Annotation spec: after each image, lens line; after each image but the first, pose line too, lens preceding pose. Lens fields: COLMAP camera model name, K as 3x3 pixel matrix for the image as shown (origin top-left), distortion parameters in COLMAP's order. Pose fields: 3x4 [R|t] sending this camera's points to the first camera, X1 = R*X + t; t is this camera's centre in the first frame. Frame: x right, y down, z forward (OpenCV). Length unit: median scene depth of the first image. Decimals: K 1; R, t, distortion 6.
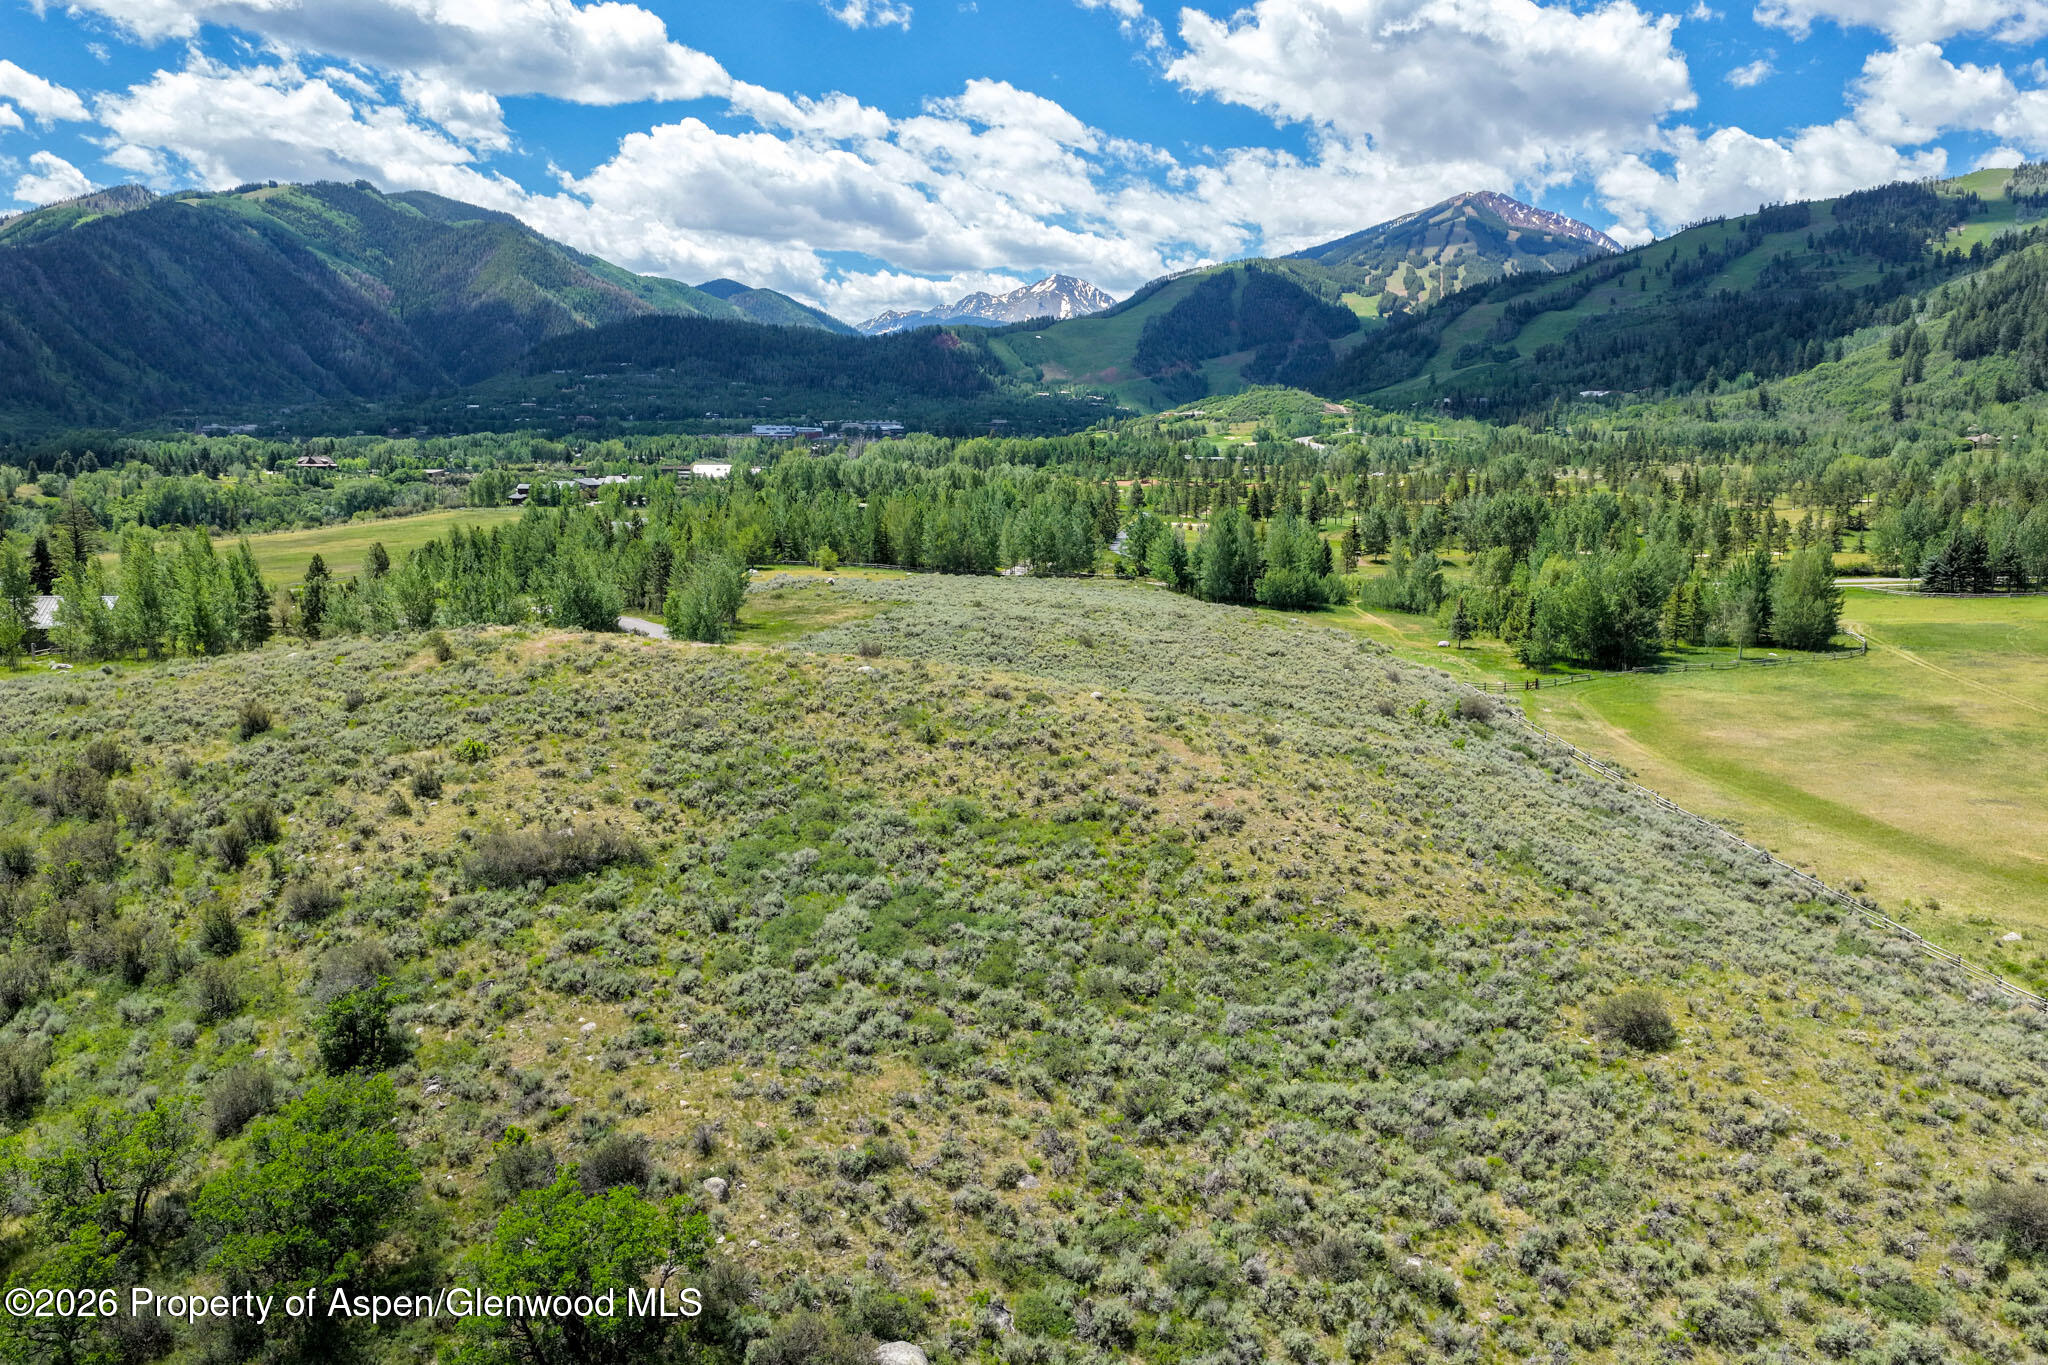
lens RADIAL K [[1690.9, 0, 1017.0], [0, 1690.9, 677.1], [0, 0, 1]] dist [-0.024433, 0.036832]
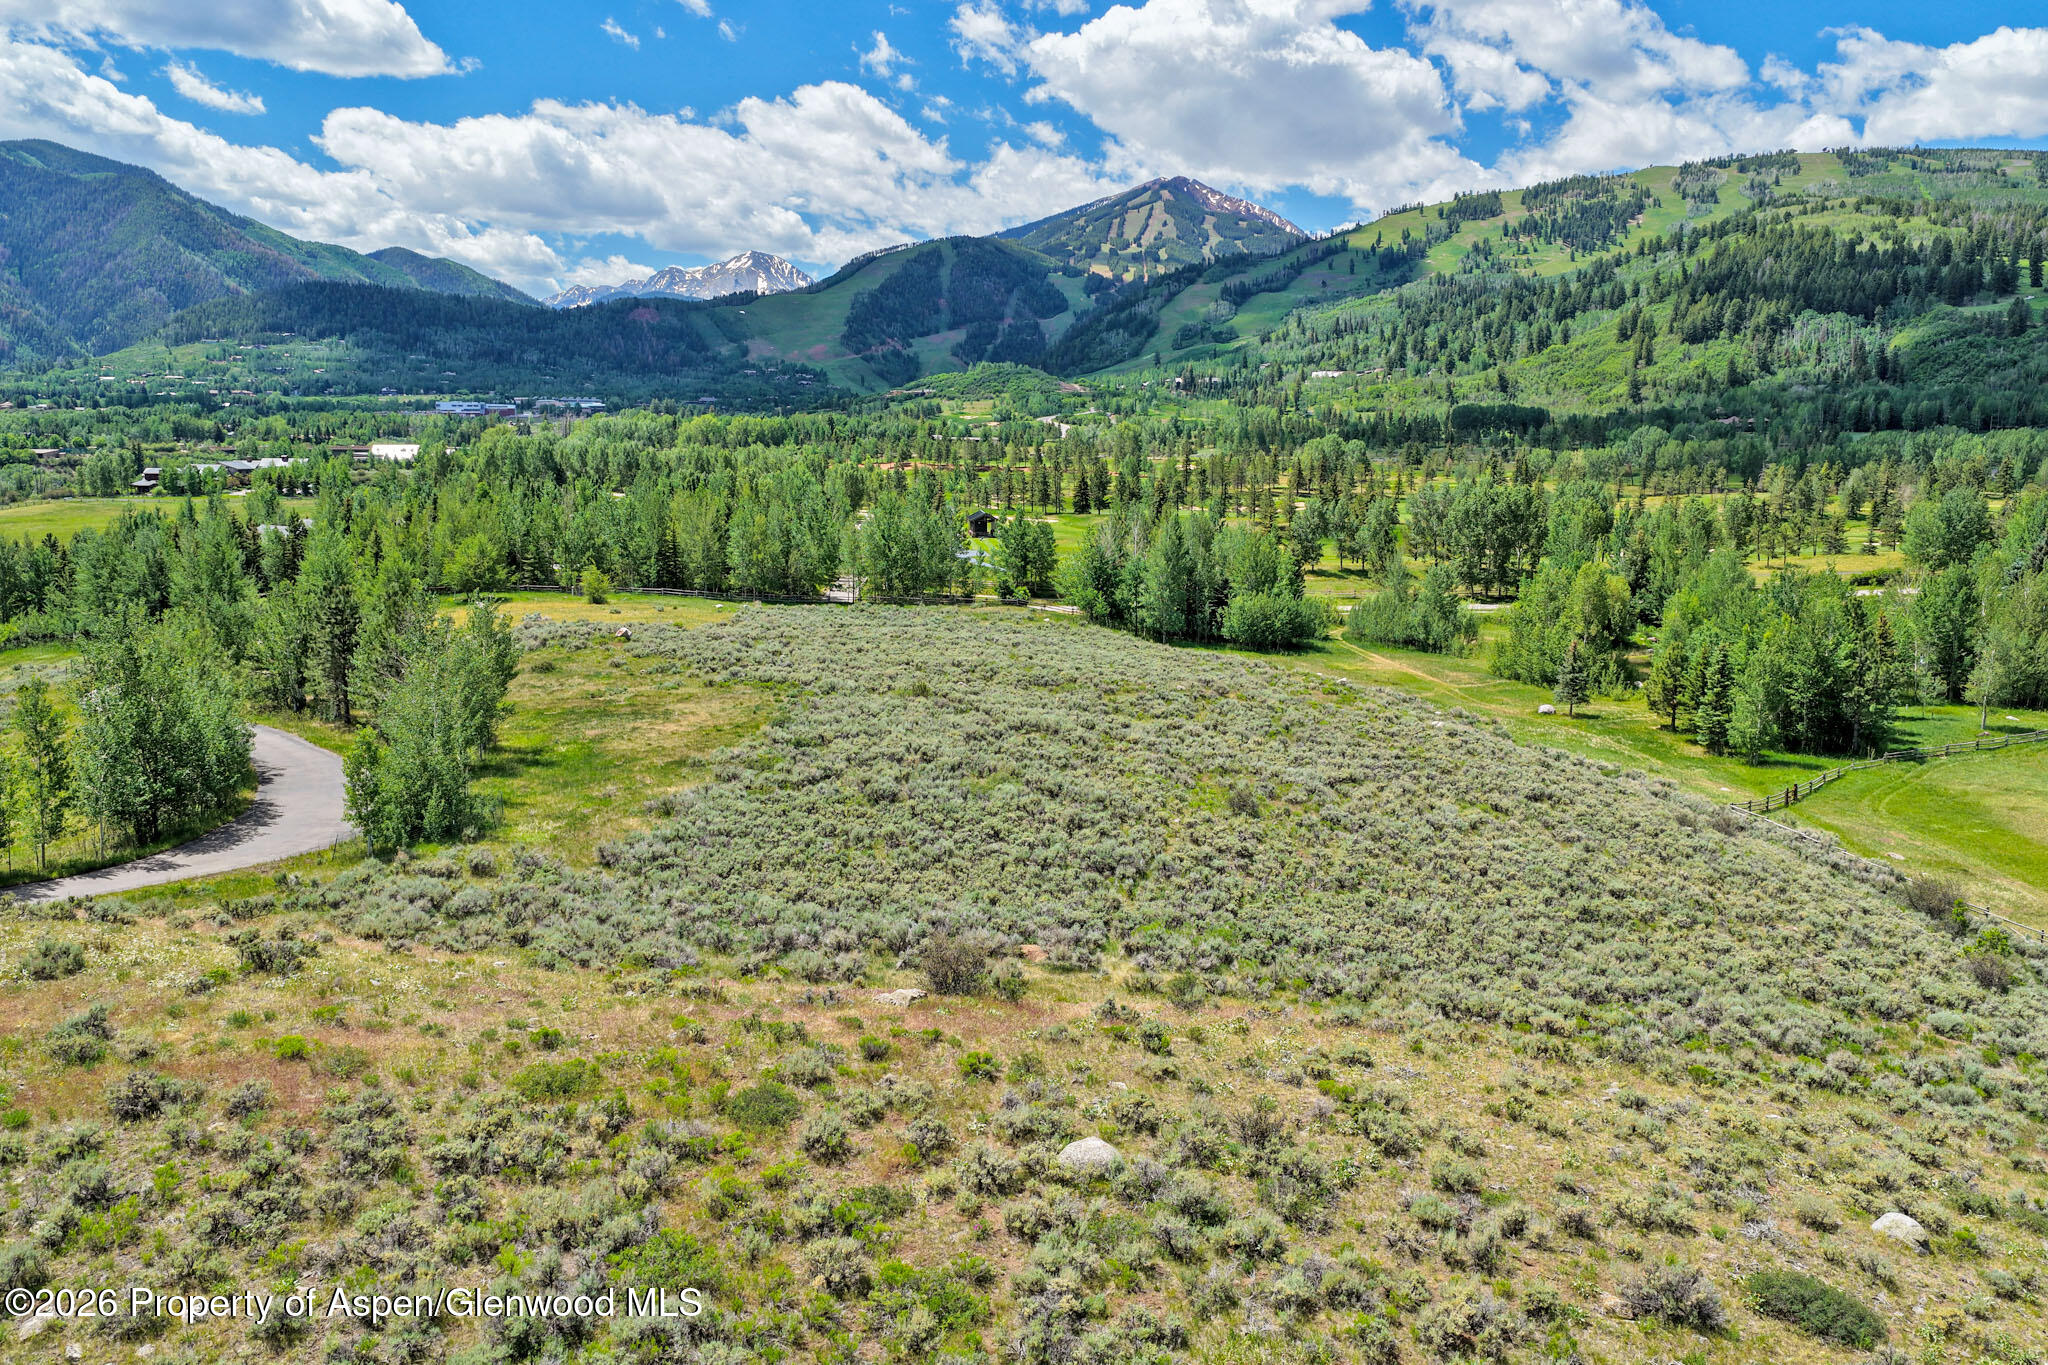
lens RADIAL K [[1690.9, 0, 1026.1], [0, 1690.9, 692.8], [0, 0, 1]] dist [-0.024433, 0.036832]
pose [[0.983700, -0.023453, 0.178279, -0.026434], [0.019832, 0.999560, 0.022066, -0.015853], [-0.178718, -0.018171, 0.983733, 0.126397]]
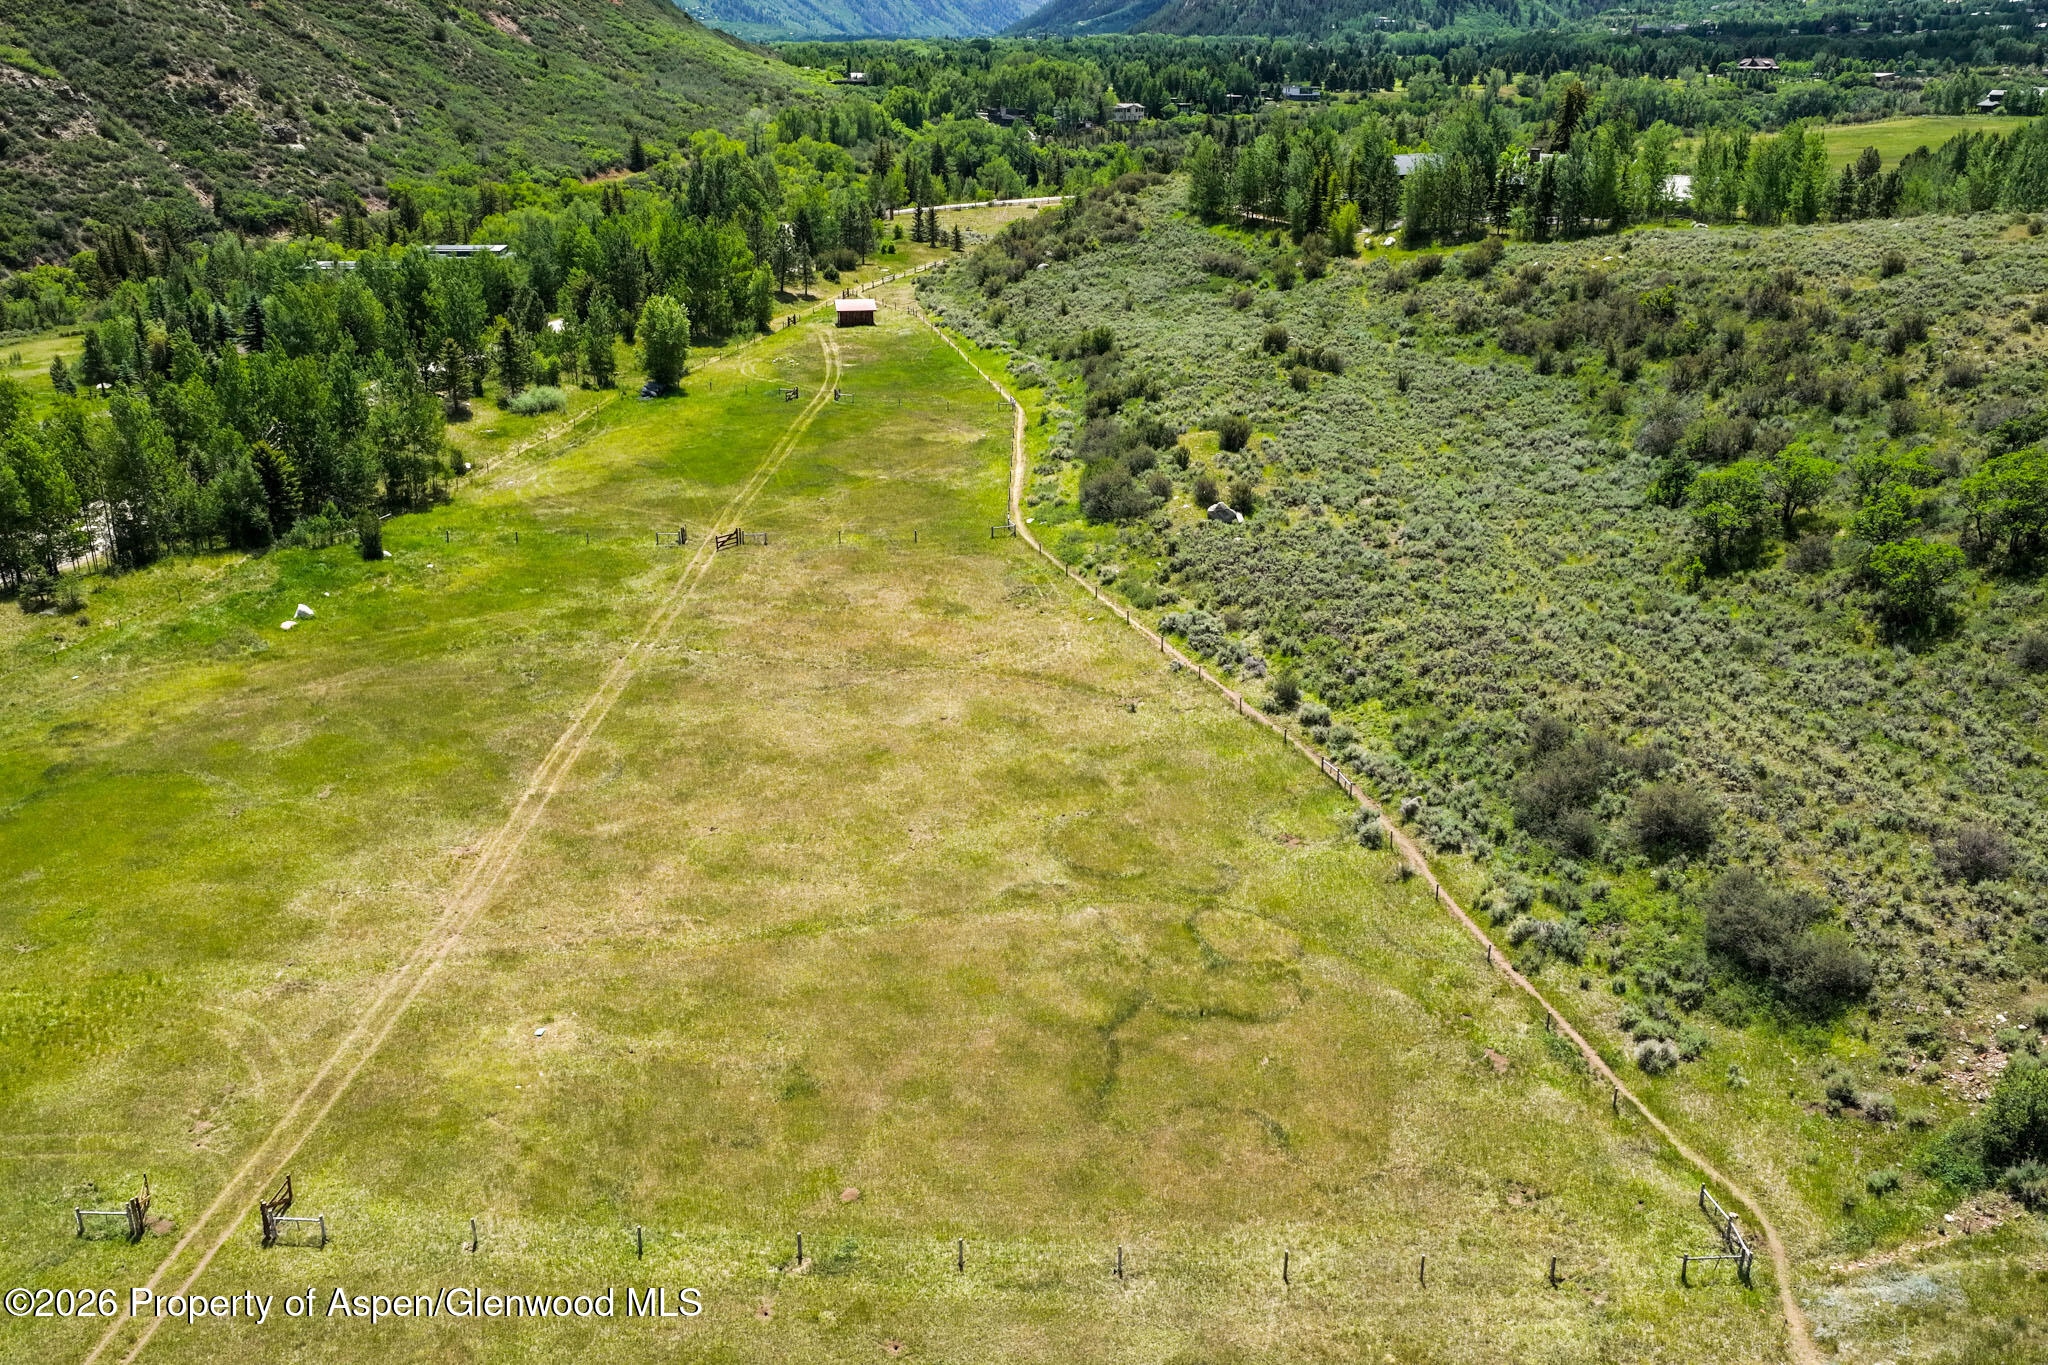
lens RADIAL K [[1690.9, 0, 1022.2], [0, 1690.9, 679.2], [0, 0, 1]] dist [-0.024433, 0.036832]
pose [[0.722451, 0.238122, -0.649124, 0.002599], [-0.088249, 0.962903, 0.255010, 0.009998], [0.685767, -0.126947, 0.716664, -0.085244]]
